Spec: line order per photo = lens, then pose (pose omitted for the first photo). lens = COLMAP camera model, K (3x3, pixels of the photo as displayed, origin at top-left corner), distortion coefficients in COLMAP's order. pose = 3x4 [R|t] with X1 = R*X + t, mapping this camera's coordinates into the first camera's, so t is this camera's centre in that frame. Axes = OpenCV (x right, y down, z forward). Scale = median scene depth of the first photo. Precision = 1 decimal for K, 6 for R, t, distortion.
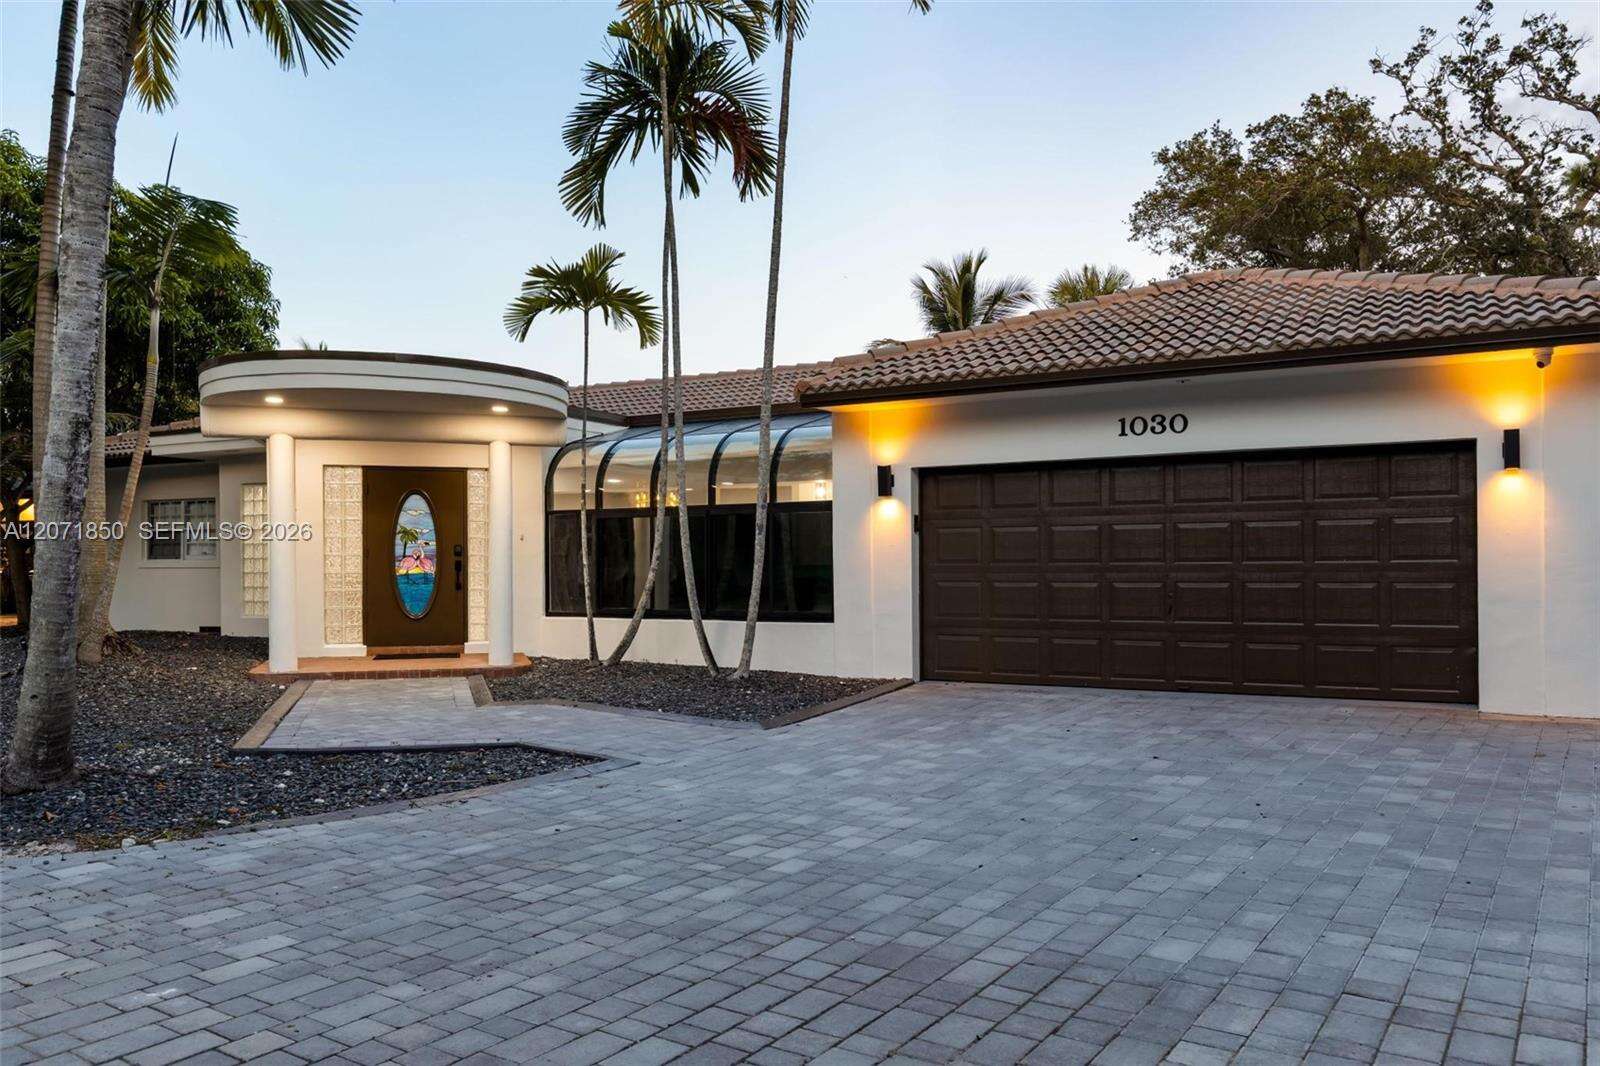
lens RADIAL K [[1222.3, 0, 838.5], [0, 1222.3, 582.4], [0, 0, 1]] dist [0.012238, -0.000099]
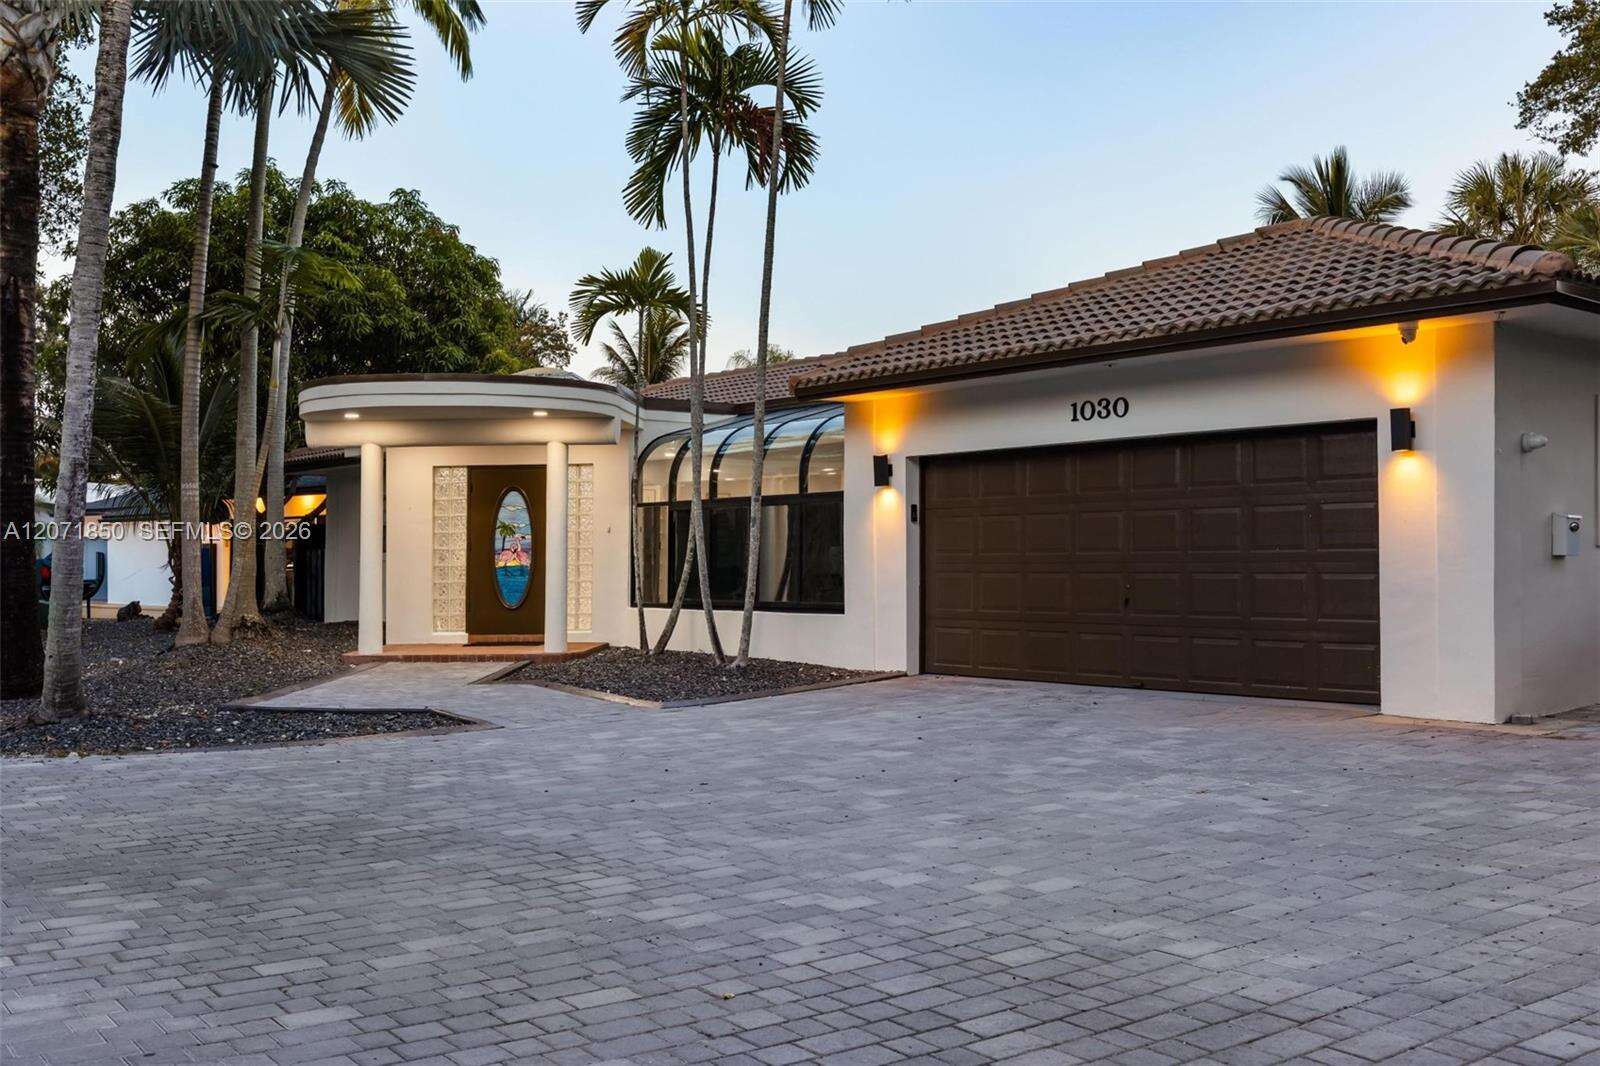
lens RADIAL K [[1585.3, 0, 799.2], [0, 1585.3, 534.5], [0, 0, 1]] dist [0.007459, 0.000000]
pose [[0.932723, -0.010574, -0.360438, 0.425515], [0.002327, 0.999726, -0.023307, -0.001919], [0.360585, 0.020901, 0.932492, -0.212366]]
